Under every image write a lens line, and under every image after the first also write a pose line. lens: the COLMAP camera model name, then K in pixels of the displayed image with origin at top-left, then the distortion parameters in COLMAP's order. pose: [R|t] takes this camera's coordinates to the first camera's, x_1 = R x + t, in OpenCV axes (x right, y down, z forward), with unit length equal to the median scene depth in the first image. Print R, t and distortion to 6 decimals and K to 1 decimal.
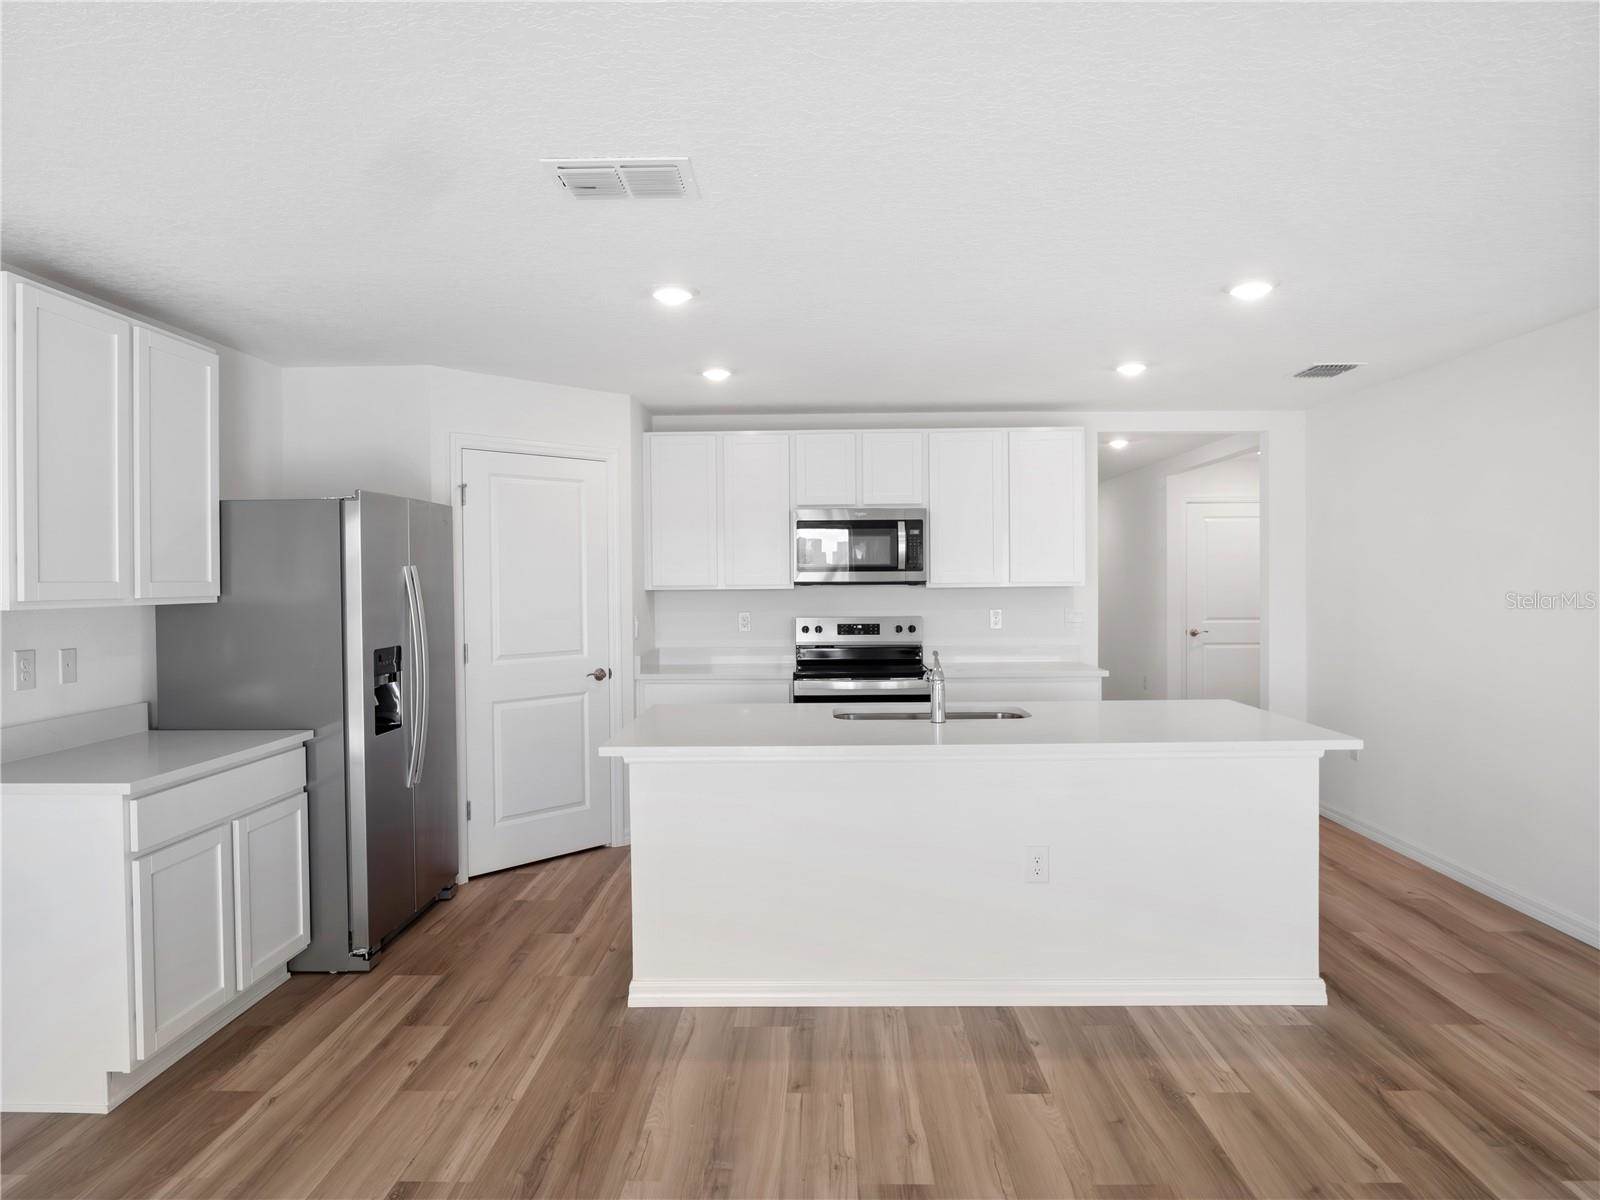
lens RADIAL K [[977.8, 0, 797.8], [0, 977.8, 598.1], [0, 0, 1]] dist [-0.024731, 0.005698]
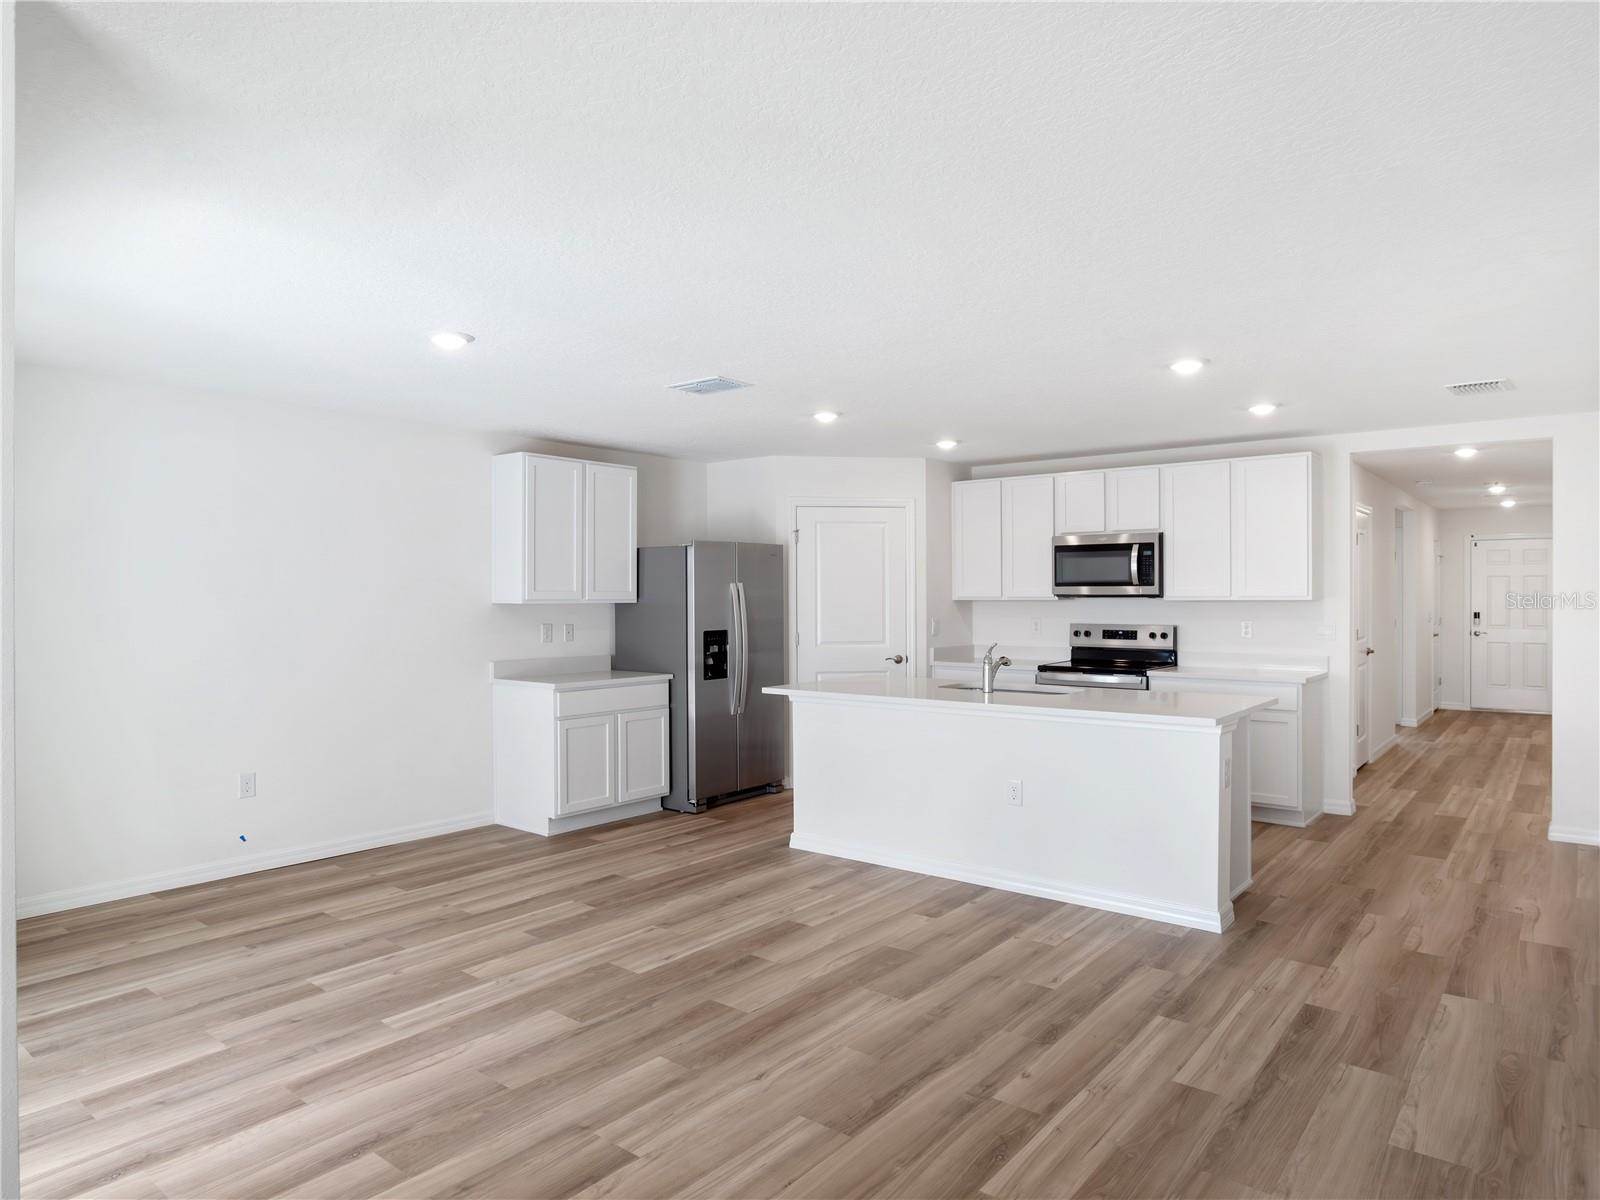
lens RADIAL K [[977.8, 0, 806.2], [0, 977.8, 600.6], [0, 0, 1]] dist [-0.024731, 0.005698]
pose [[0.799725, 0.011251, -0.600261, 0.842261], [-0.017203, 0.999843, -0.004180, 0.003119], [0.600119, 0.013669, 0.799794, -0.326393]]
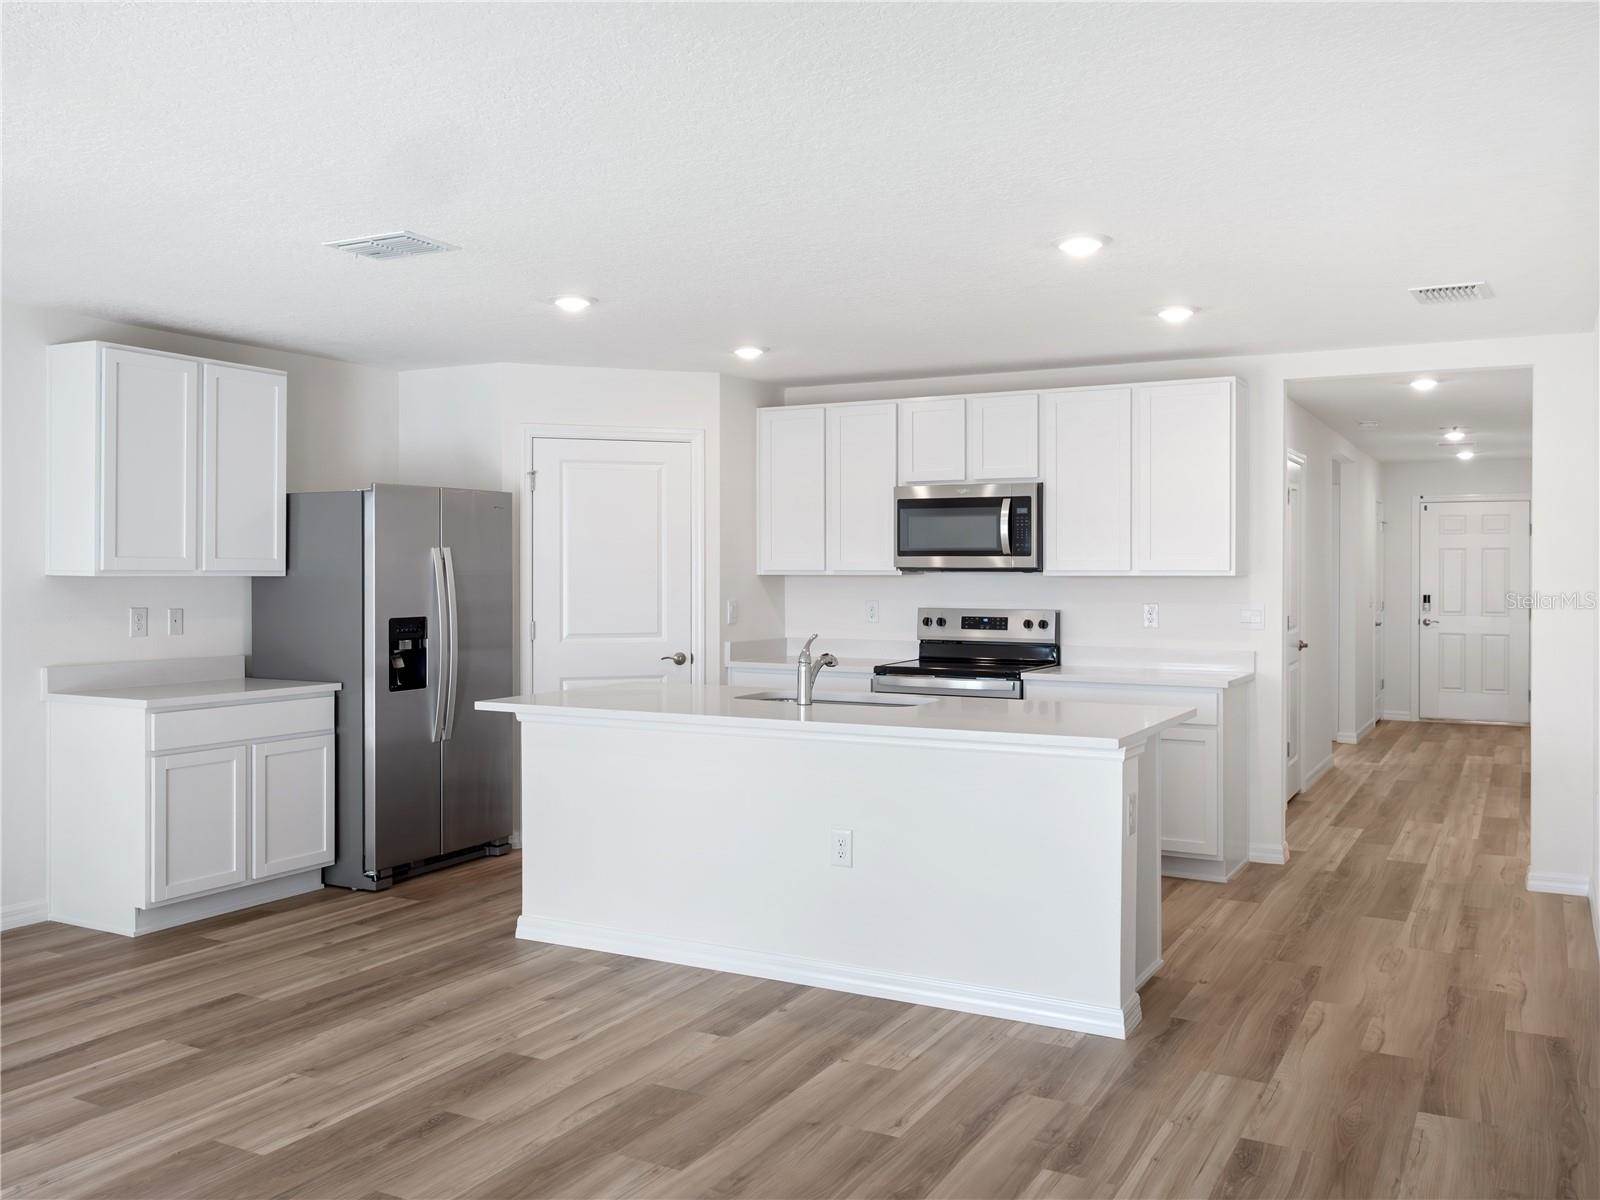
lens RADIAL K [[1343.8, 0, 793.9], [0, 1343.8, 576.1], [0, 0, 1]] dist [0.002170, 0.009783]
pose [[0.891260, 0.013490, -0.453291, 0.808465], [-0.020044, 0.999752, -0.009659, 0.008933], [0.453049, 0.017695, 0.891310, -0.250564]]
